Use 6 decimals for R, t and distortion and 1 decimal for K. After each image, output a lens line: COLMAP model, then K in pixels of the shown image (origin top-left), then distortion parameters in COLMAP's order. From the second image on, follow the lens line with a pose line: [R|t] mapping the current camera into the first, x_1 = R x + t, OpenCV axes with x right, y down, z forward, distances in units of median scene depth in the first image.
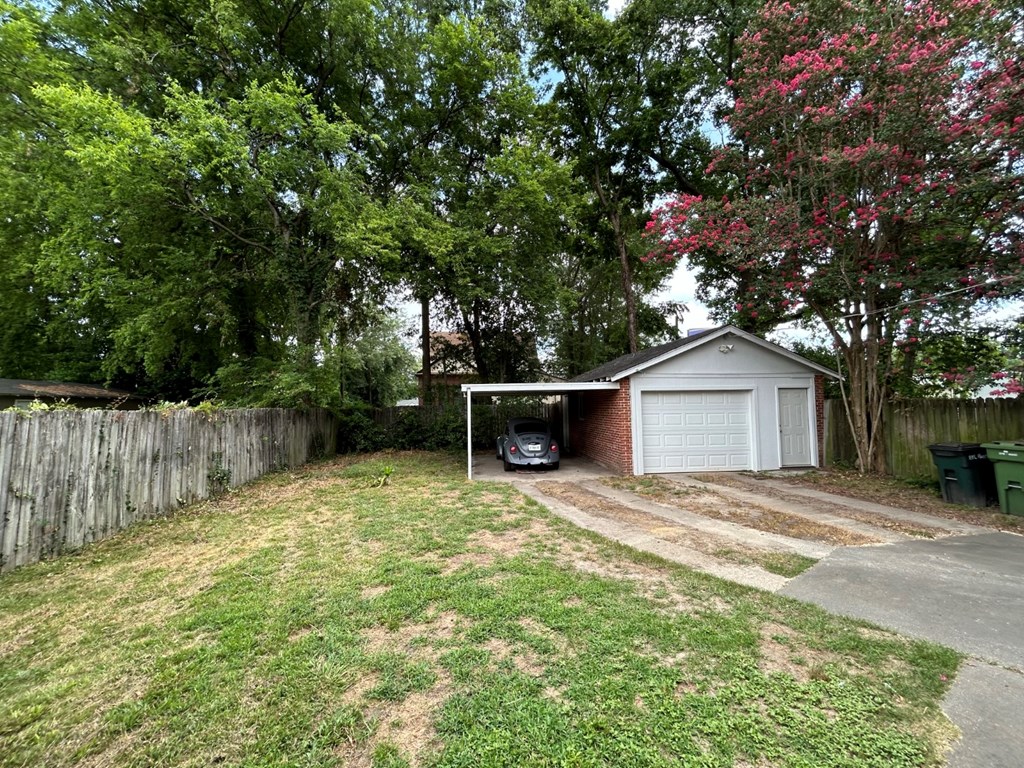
lens RADIAL K [[409.9, 0, 513.8], [0, 409.9, 379.5], [0, 0, 1]] dist [-0.001503, -0.000509]
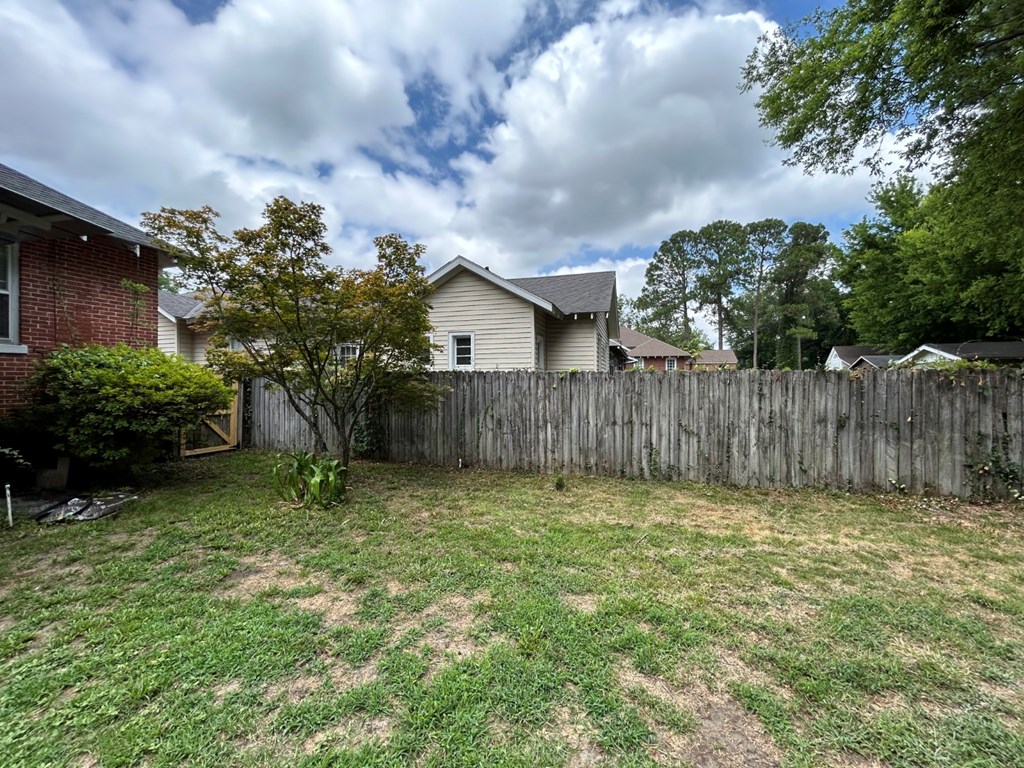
lens RADIAL K [[409.9, 0, 515.6], [0, 409.9, 382.3], [0, 0, 1]] dist [-0.001503, -0.000509]
pose [[-0.415261, -0.000648, -0.909702, 0.279084], [0.063392, 0.997548, -0.029648, 0.105500], [0.907491, -0.069980, -0.414202, 0.905095]]
